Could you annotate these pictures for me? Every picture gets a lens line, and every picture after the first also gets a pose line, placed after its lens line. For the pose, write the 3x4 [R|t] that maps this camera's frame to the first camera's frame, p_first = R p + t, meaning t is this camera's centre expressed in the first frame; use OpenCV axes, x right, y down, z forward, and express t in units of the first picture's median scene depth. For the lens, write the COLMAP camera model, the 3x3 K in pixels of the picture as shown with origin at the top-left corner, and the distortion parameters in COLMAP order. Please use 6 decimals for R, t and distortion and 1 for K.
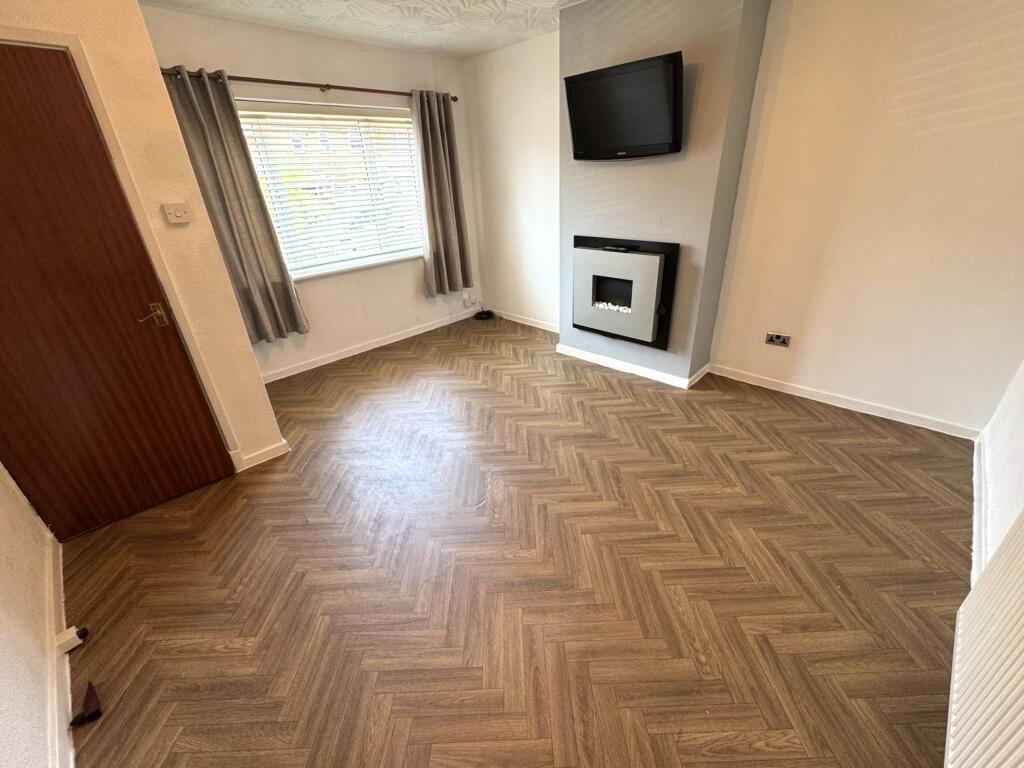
lens RADIAL K [[422.3, 0, 513.1], [0, 422.3, 385.1], [0, 0, 1]] dist [-0.000165, 0.000510]
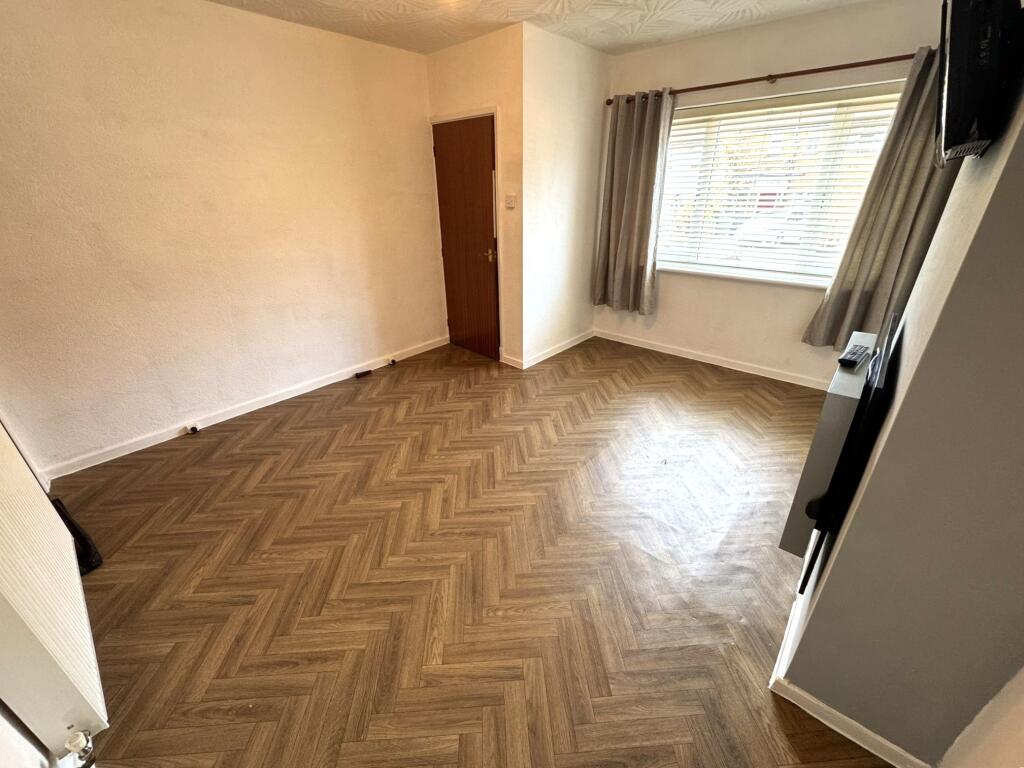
lens RADIAL K [[422.3, 0, 513.1], [0, 422.3, 385.1], [0, 0, 1]] dist [-0.000165, 0.000510]
pose [[0.046718, 0.467822, -0.882587, 1.004442], [-0.436448, 0.804312, 0.403230, -0.481429], [0.898516, 0.366366, 0.241756, 0.839922]]
